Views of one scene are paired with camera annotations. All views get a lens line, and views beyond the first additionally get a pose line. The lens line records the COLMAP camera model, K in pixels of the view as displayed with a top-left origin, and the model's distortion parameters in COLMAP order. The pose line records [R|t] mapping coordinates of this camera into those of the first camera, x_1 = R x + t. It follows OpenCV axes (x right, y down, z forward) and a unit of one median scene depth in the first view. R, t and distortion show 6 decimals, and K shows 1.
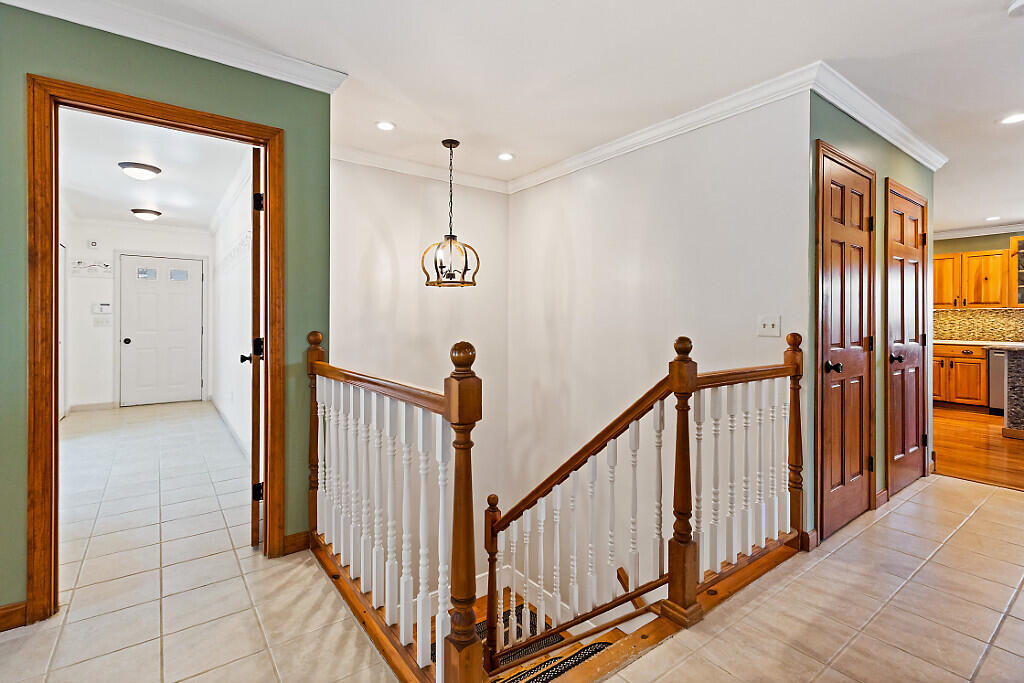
lens RADIAL K [[471.0, 0, 508.3], [0, 471.0, 319.6], [0, 0, 1]] dist [-0.000380, 0.000059]
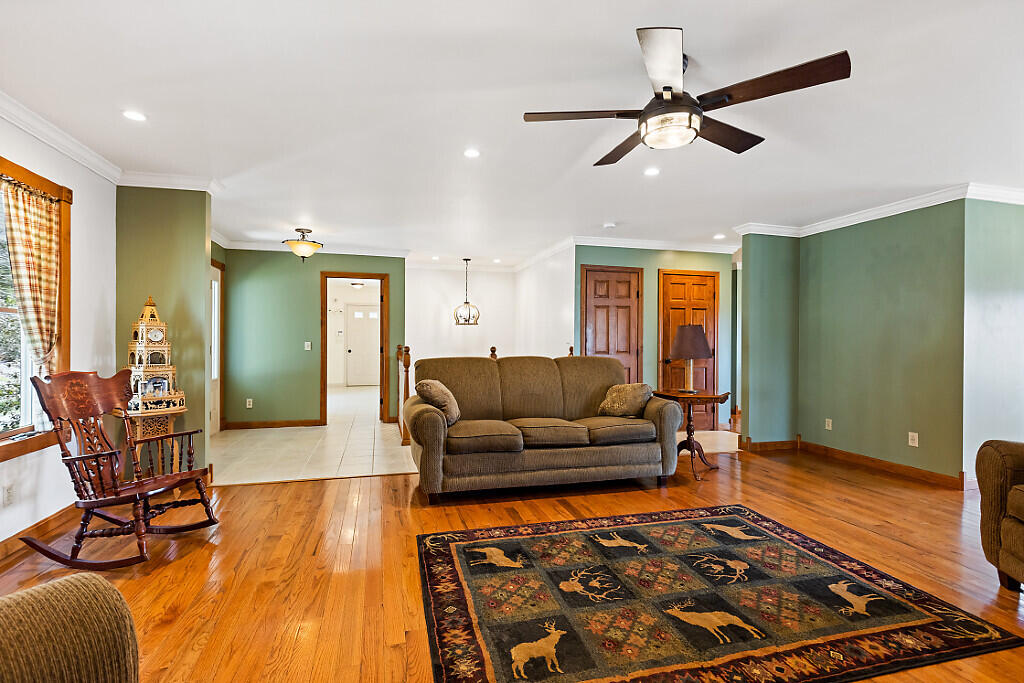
lens RADIAL K [[465.8, 0, 506.6], [0, 465.8, 340.2], [0, 0, 1]] dist [0.000830, -0.000156]
pose [[0.932308, 0.002277, -0.361659, 1.173321], [-0.001869, 0.999997, 0.001478, -0.007139], [0.361661, -0.000702, 0.932309, -1.332614]]
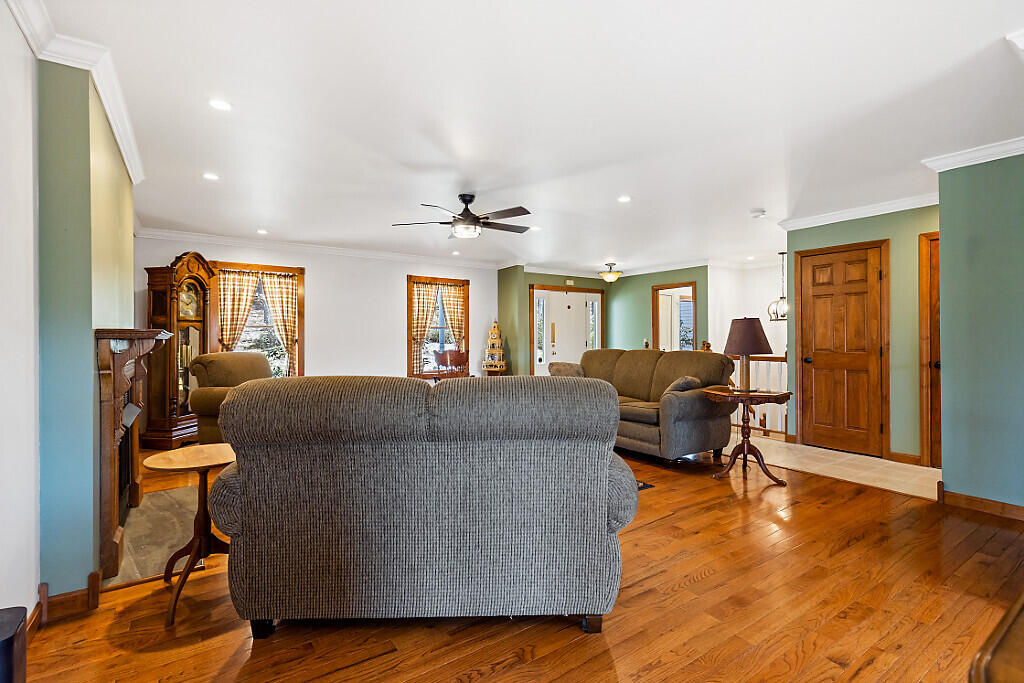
lens RADIAL K [[477.3, 0, 512.0], [0, 477.3, 341.5], [0, 0, 1]] dist [-0.000653, -0.000899]
pose [[-0.036442, 0.004888, -0.999324, 2.905111], [0.004219, 0.999980, 0.004738, 0.004573], [0.999327, -0.004044, -0.036462, -0.177527]]
